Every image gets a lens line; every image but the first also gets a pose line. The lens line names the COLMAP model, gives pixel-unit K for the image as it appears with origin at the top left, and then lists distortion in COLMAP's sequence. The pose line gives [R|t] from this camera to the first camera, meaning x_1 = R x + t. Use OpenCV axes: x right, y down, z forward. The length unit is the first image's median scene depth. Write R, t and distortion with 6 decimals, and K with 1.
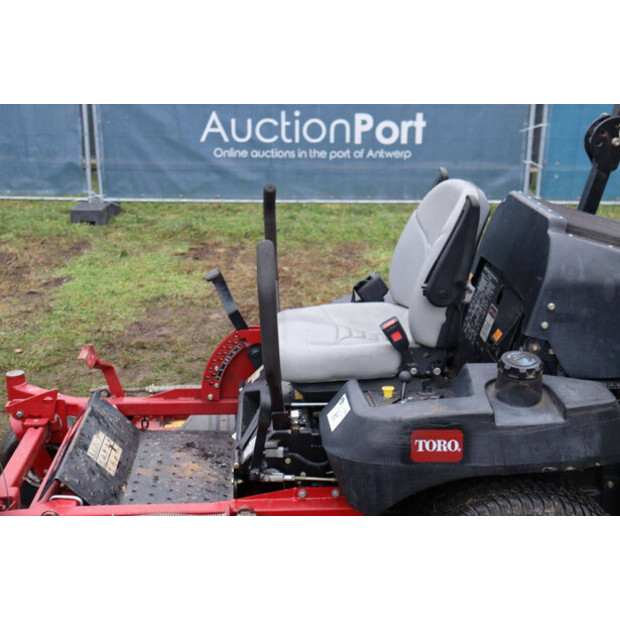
lens RADIAL K [[946.1, 0, 323.8], [0, 946.1, 312.7], [0, 0, 1]] dist [0.115418, 0.000000]
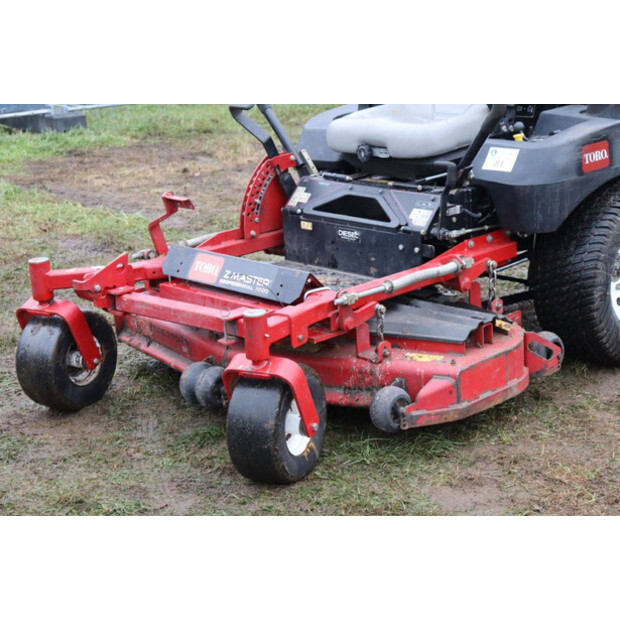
lens RADIAL K [[1315.9, 0, 319.2], [0, 1315.9, 315.1], [0, 0, 1]] dist [0.371861, 0.000000]
pose [[0.753629, -0.227474, 0.616683, -1.041735], [0.242813, 0.968191, 0.060400, 0.116848], [-0.610807, 0.104220, 0.784891, -0.127190]]
